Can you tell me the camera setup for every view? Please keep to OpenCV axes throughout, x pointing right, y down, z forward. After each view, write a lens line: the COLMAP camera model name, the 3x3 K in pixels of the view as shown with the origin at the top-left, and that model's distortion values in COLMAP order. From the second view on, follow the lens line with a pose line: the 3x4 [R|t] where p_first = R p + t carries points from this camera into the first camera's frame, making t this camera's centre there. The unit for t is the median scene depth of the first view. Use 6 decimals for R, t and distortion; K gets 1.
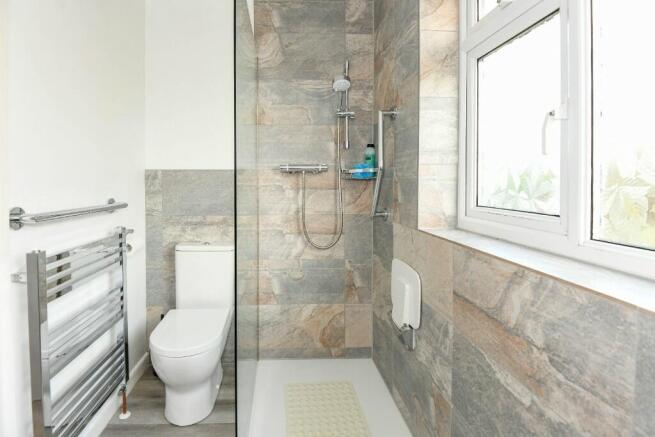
lens RADIAL K [[304.7, 0, 330.6], [0, 304.7, 190.4], [0, 0, 1]] dist [0.002519, -0.014437]
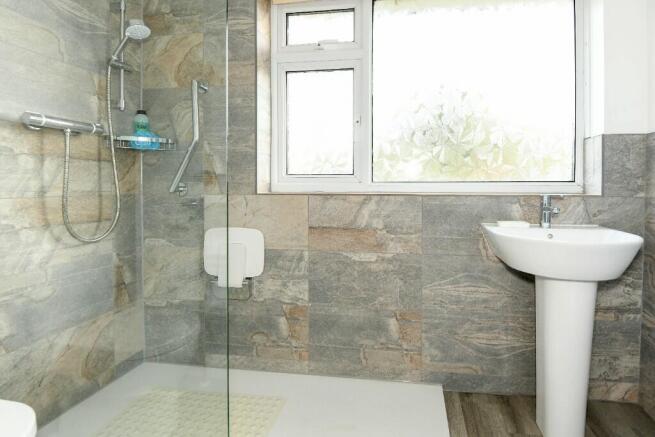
lens RADIAL K [[304.7, 0, 330.6], [0, 304.7, 190.4], [0, 0, 1]] dist [0.002519, -0.014437]
pose [[0.290428, -0.019243, 0.956703, -0.537334], [0.022753, 0.999654, 0.013199, 0.072267], [-0.956626, 0.017935, 0.290765, 0.249840]]
